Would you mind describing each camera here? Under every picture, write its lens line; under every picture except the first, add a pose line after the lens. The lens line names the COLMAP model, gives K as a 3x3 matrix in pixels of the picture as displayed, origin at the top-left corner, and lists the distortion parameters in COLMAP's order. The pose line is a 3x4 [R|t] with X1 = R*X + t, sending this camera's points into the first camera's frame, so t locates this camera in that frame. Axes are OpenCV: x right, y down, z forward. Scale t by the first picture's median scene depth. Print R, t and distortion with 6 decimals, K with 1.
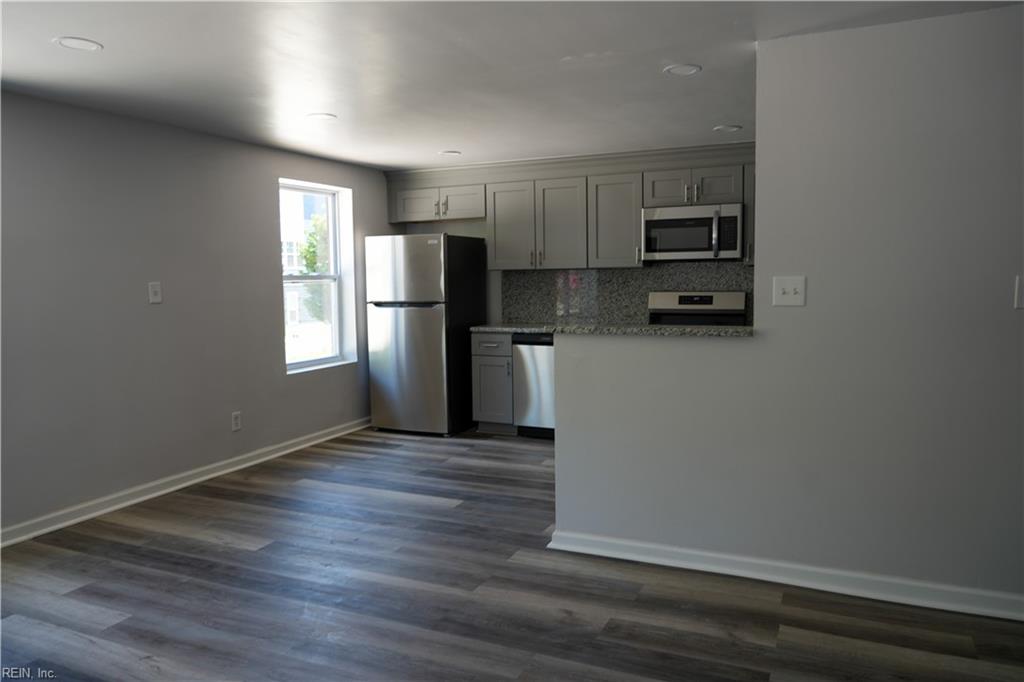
lens RADIAL K [[722.7, 0, 515.8], [0, 722.7, 343.1], [0, 0, 1]] dist [-0.019437, 0.013650]
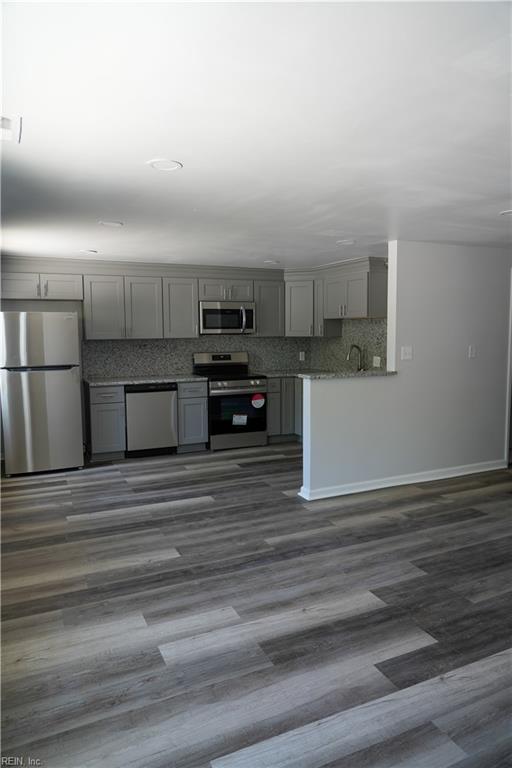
lens RADIAL K [[514.9, 0, 257.5], [0, 514.9, 382.0], [0, 0, 1]] dist [-0.019324, 0.024112]
pose [[0.652172, -0.066259, 0.755170, -0.634048], [0.067897, 0.997275, 0.028865, -0.033920], [-0.755024, 0.032448, 0.654893, 0.169111]]
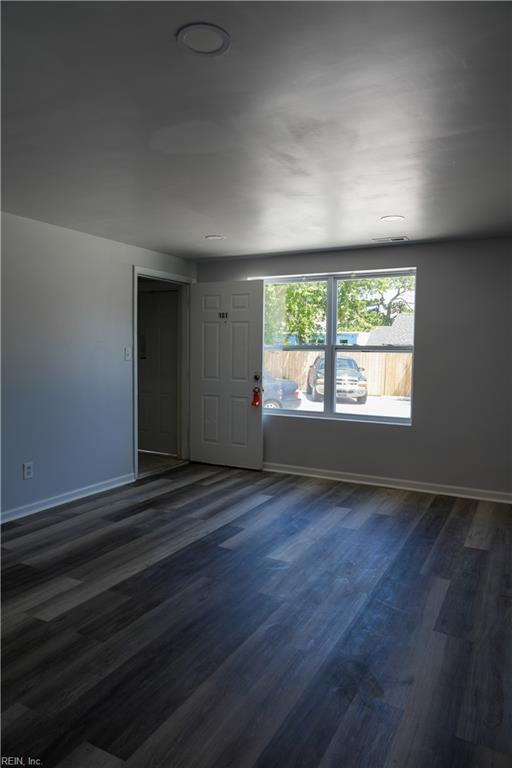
lens RADIAL K [[514.9, 0, 257.6], [0, 514.9, 382.7], [0, 0, 1]] dist [-0.019324, 0.024112]
pose [[-0.069594, 0.076183, -0.994662, 0.401326], [-0.102329, 0.991275, 0.083083, -0.040075], [0.992313, 0.107565, -0.061191, 0.416564]]
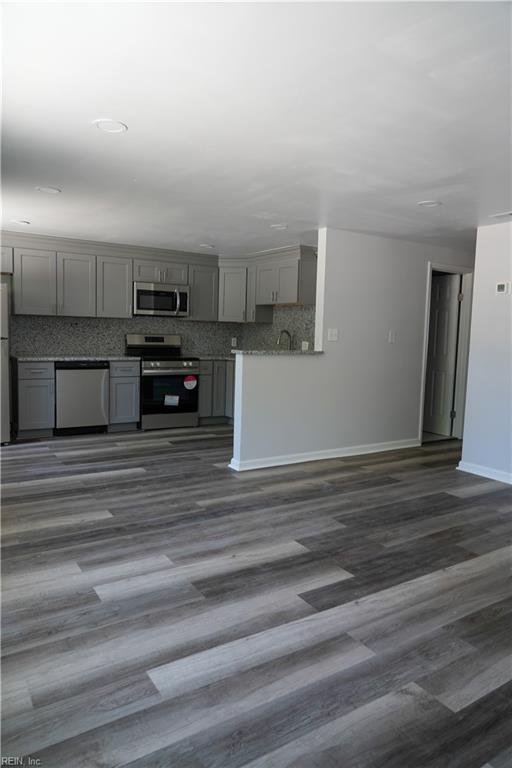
lens RADIAL K [[514.9, 0, 256.0], [0, 514.9, 381.3], [0, 0, 1]] dist [-0.019324, 0.024112]
pose [[0.546807, -0.051578, 0.835669, -0.665119], [0.041941, 0.998535, 0.034187, 0.006951], [-0.836208, 0.016355, 0.548169, 0.155126]]
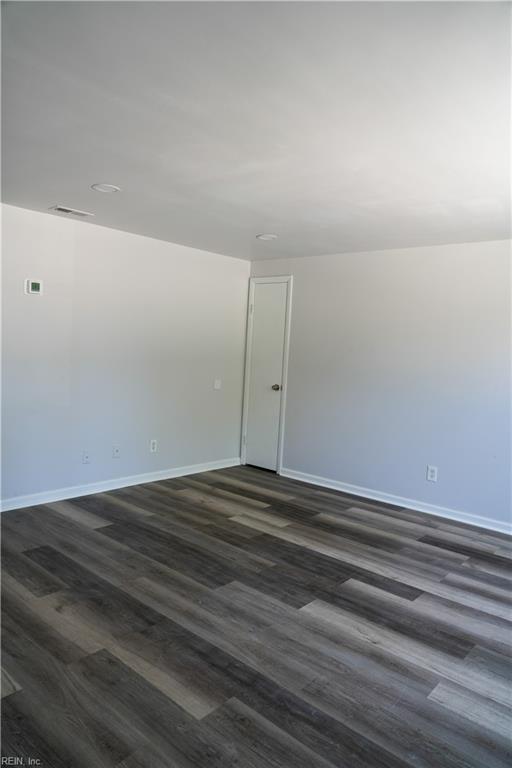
lens RADIAL K [[514.9, 0, 255.2], [0, 514.9, 384.1], [0, 0, 1]] dist [-0.019324, 0.024112]
pose [[-0.955539, -0.060698, 0.288551, -0.256341], [-0.015357, 0.987500, 0.156869, -0.083096], [-0.294466, 0.145463, -0.944527, 0.886680]]
